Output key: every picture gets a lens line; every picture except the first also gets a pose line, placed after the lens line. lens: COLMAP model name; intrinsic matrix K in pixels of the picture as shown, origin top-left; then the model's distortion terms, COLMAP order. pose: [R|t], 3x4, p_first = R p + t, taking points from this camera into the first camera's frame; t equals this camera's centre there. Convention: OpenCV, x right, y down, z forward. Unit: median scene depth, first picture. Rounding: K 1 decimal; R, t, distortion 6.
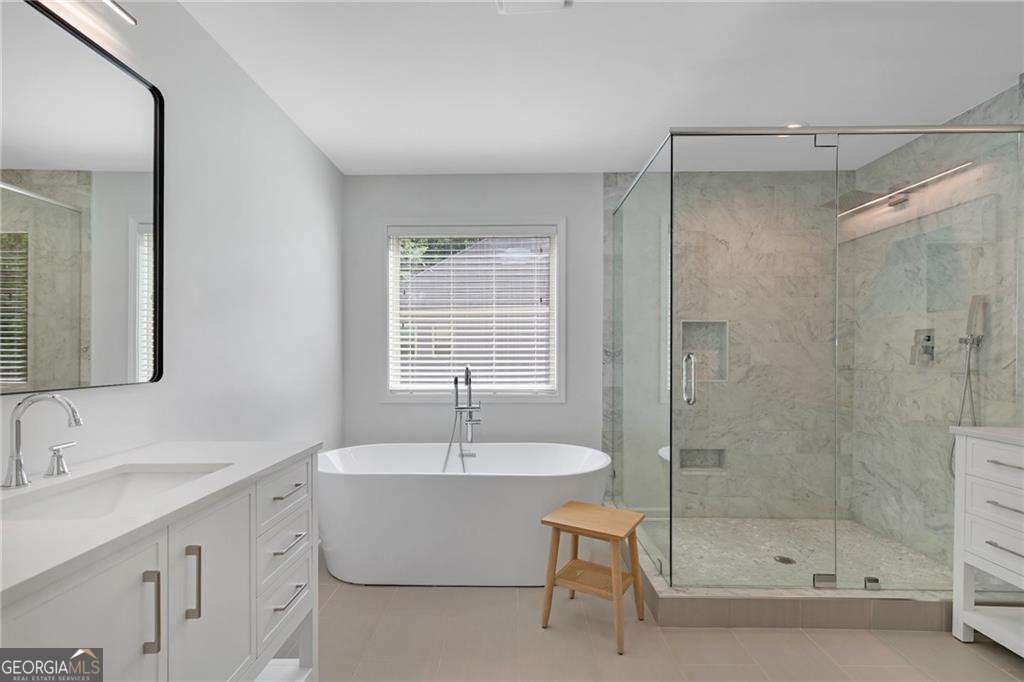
lens RADIAL K [[456.5, 0, 512.2], [0, 456.5, 347.1], [0, 0, 1]] dist [-0.000180, 0.000374]
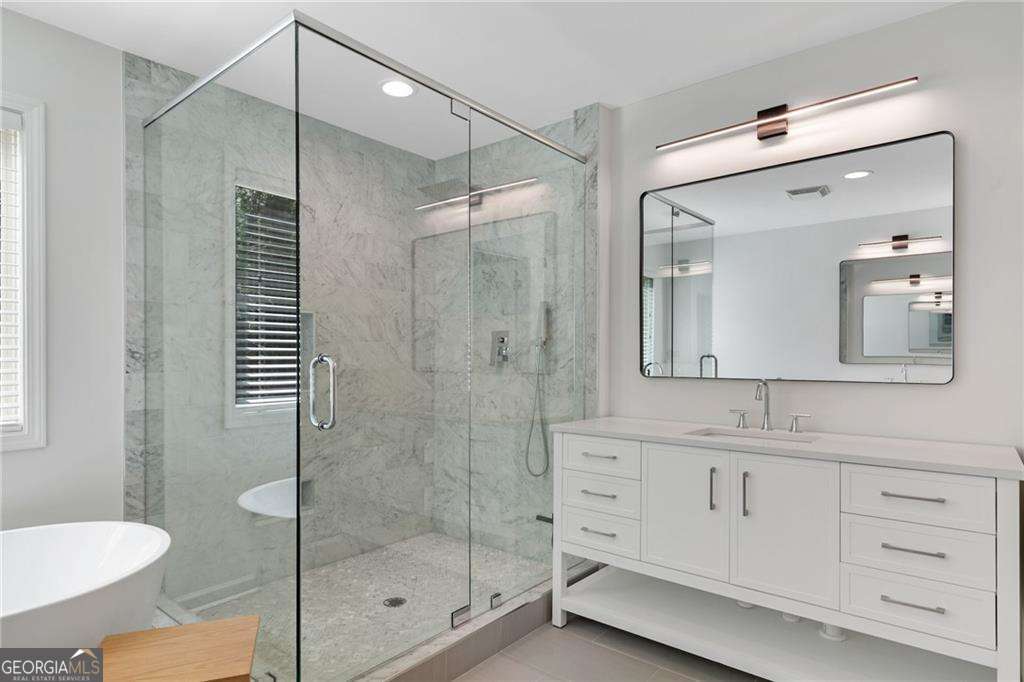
lens RADIAL K [[551.4, 0, 496.3], [0, 551.4, 355.0], [0, 0, 1]] dist [-0.002698, 0.000189]
pose [[0.632857, -0.001917, 0.774266, -0.055294], [-0.009293, 0.999906, 0.010071, 0.001798], [-0.774213, -0.013569, 0.632780, 0.186069]]
